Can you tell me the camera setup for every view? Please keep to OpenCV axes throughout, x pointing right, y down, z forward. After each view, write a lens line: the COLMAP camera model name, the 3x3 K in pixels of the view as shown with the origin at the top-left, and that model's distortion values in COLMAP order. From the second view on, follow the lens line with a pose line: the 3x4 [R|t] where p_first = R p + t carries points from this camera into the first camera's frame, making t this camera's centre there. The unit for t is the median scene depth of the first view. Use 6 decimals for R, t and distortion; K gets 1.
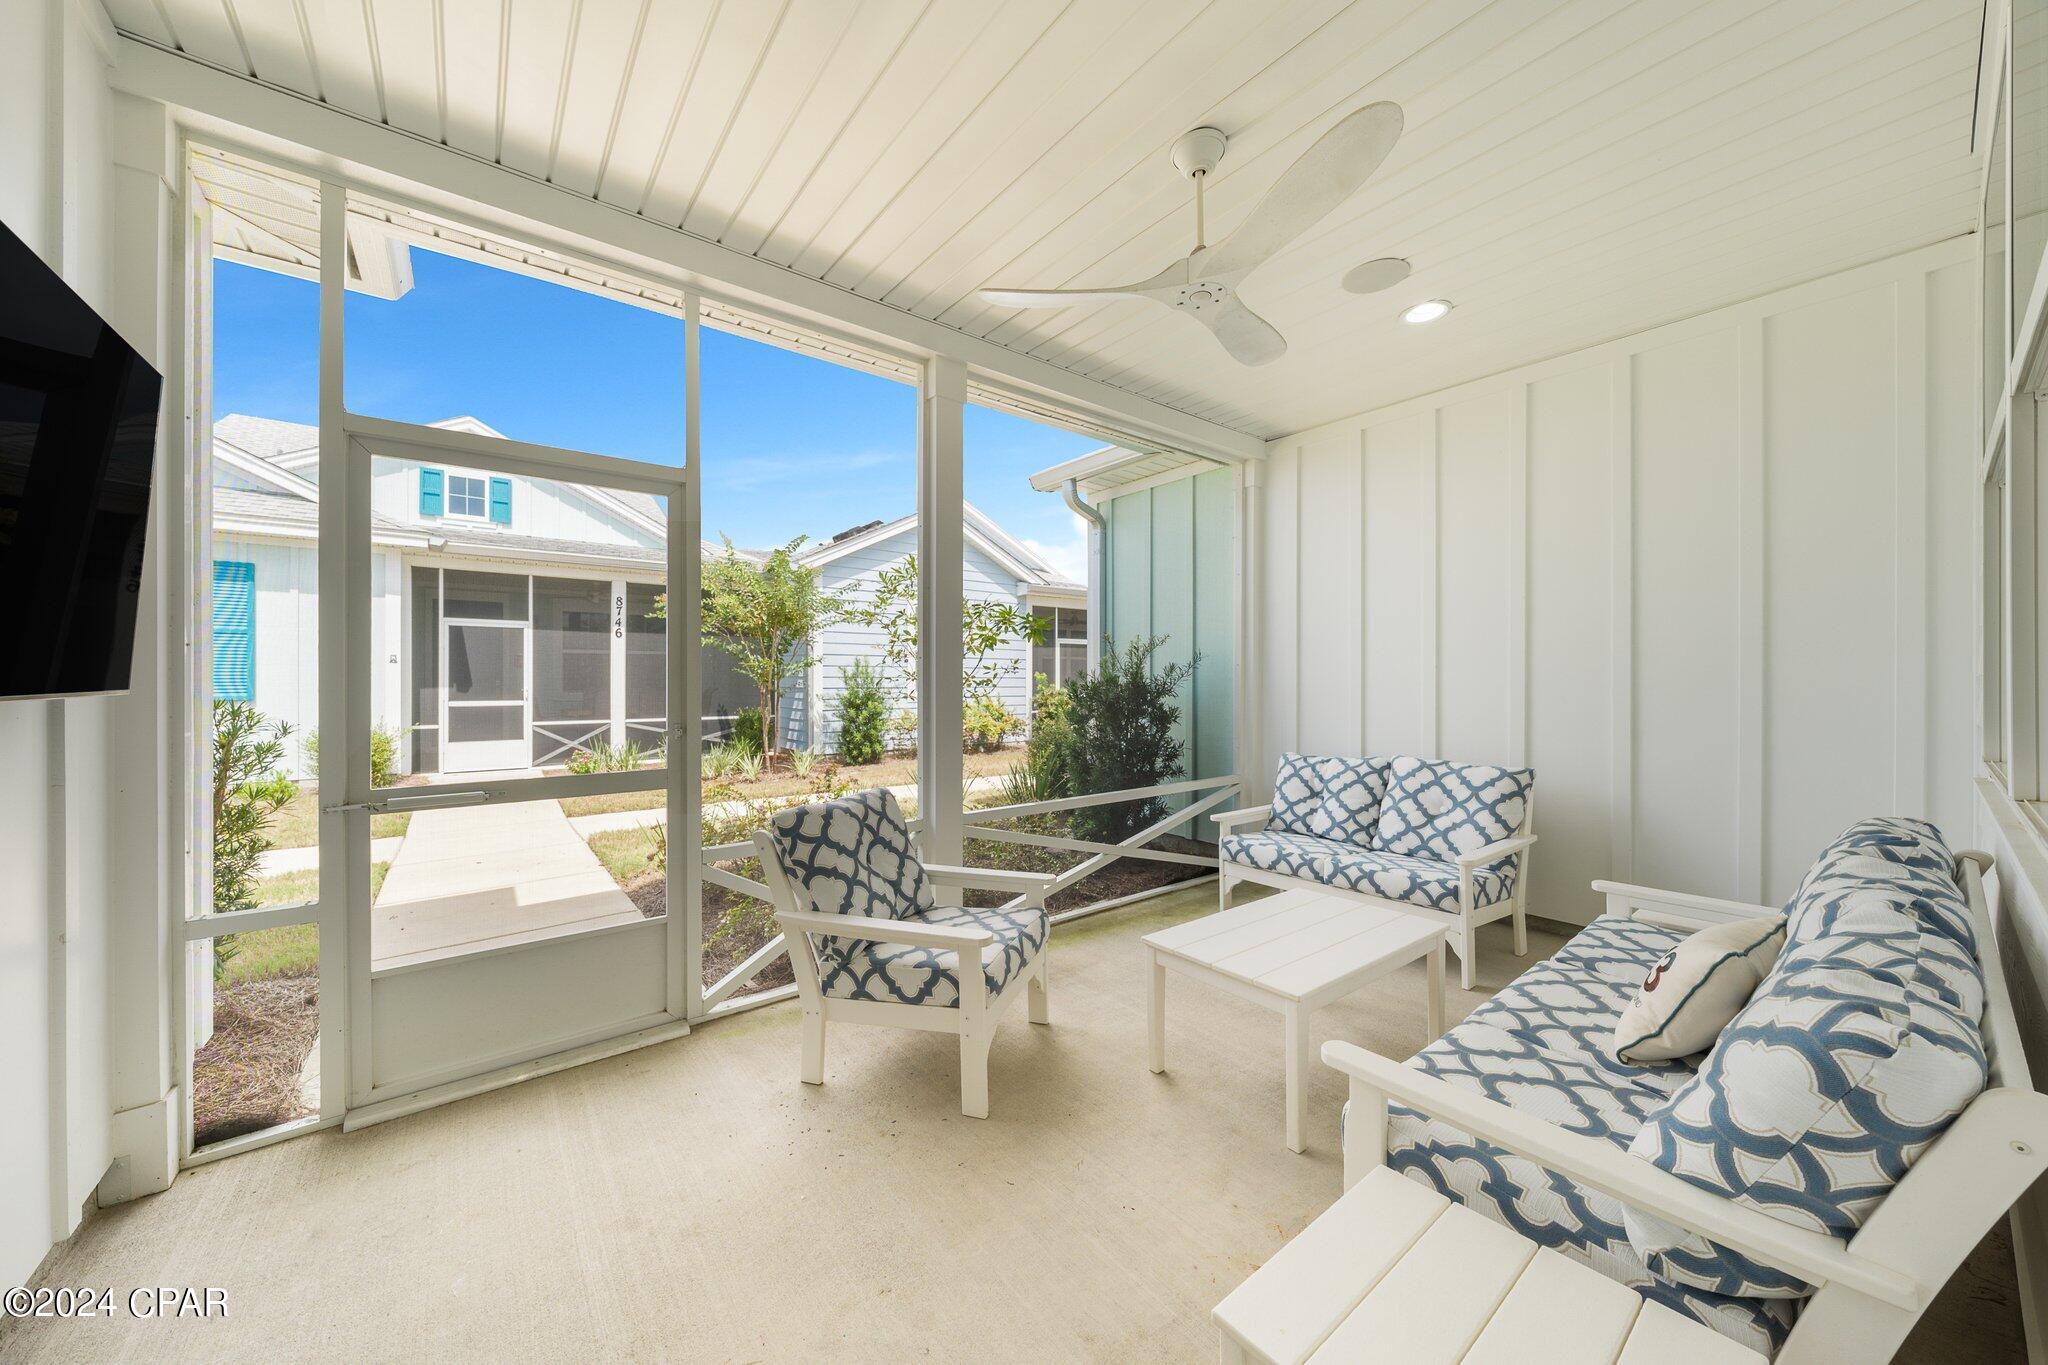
lens RADIAL K [[708.3, 0, 1026.5], [0, 708.3, 678.7], [0, 0, 1]] dist [-0.000453, -0.000028]
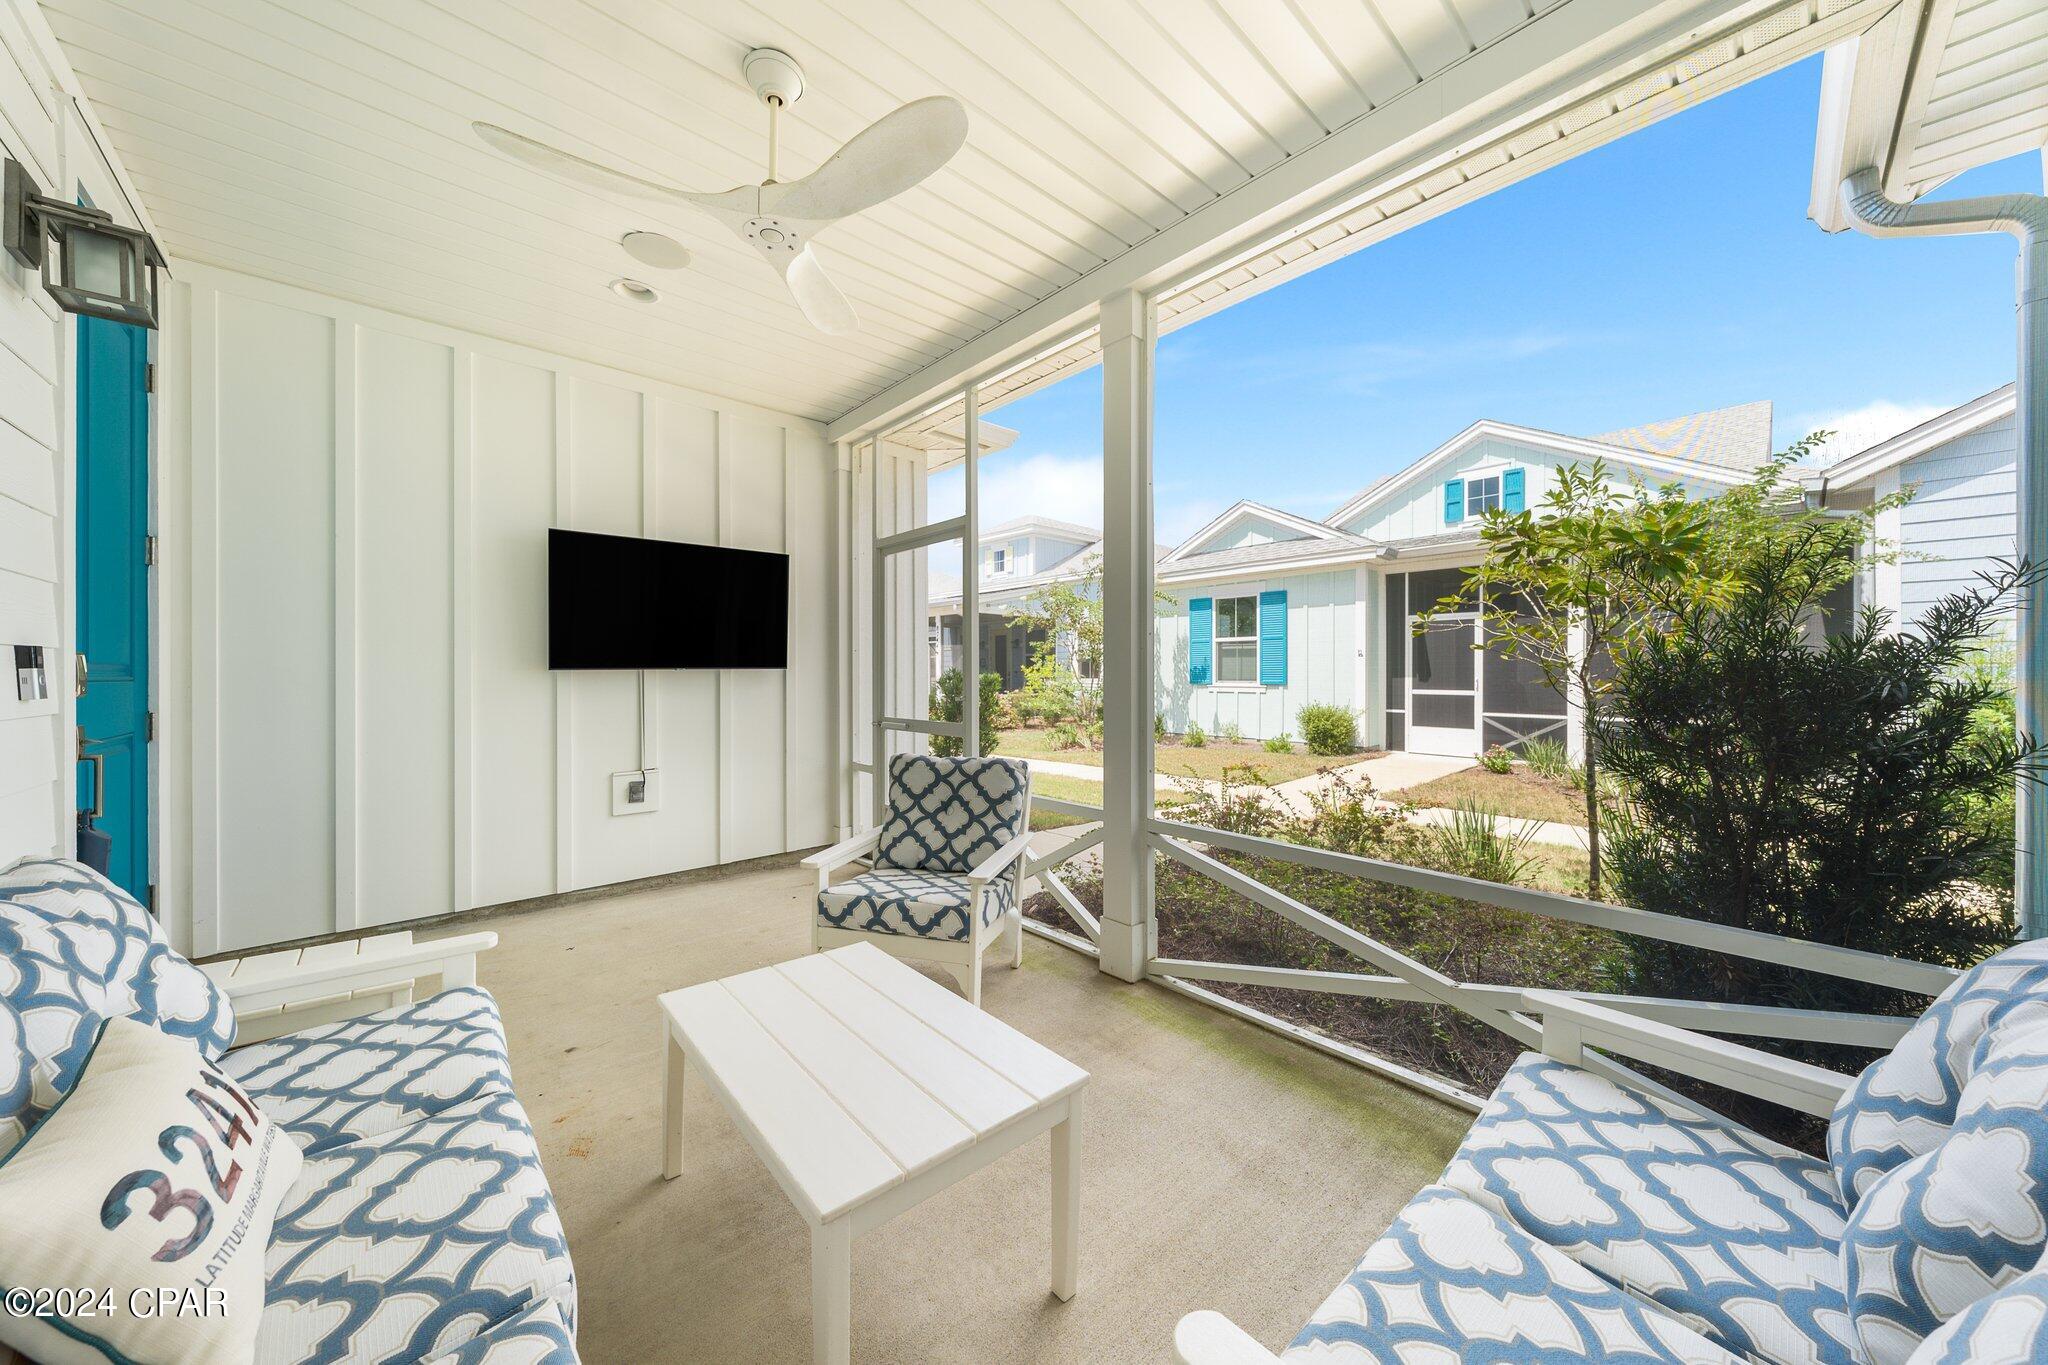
lens RADIAL K [[708.3, 0, 1009.5], [0, 708.3, 677.9], [0, 0, 1]] dist [-0.000453, -0.000028]
pose [[0.059055, 0.003452, -0.998249, 0.275147], [0.003234, 0.999988, 0.003650, 0.007217], [0.998249, -0.003444, 0.059044, 0.291534]]
